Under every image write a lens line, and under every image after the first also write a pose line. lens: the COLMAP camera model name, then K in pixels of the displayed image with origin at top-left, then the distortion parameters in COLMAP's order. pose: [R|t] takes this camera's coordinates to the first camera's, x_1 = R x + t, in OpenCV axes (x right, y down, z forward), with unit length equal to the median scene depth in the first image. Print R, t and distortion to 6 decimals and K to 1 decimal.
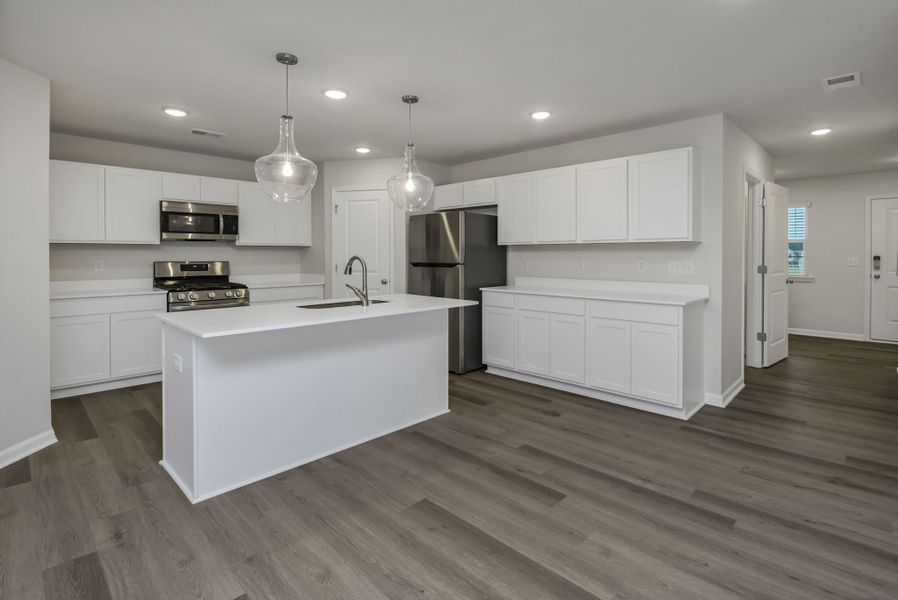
lens RADIAL K [[458.2, 0, 482.8], [0, 458.2, 261.8], [0, 0, 1]] dist [-0.003327, -0.000968]
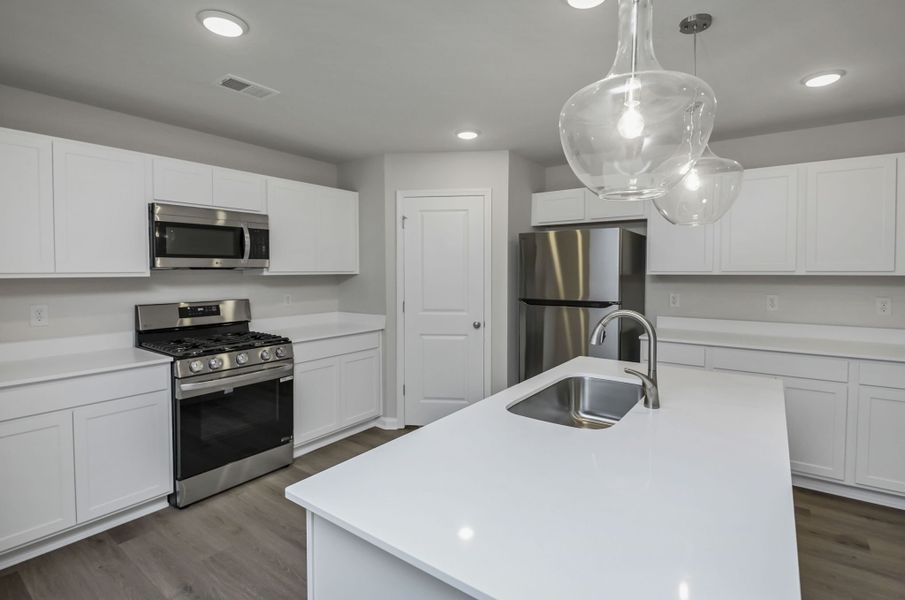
lens RADIAL K [[449.3, 0, 477.8], [0, 449.3, 289.9], [0, 0, 1]] dist [-0.000841, -0.008922]
pose [[0.991245, -0.007168, 0.131838, -0.338493], [0.003697, 0.999640, 0.026559, -0.033091], [-0.131981, -0.025839, 0.990915, 0.342541]]
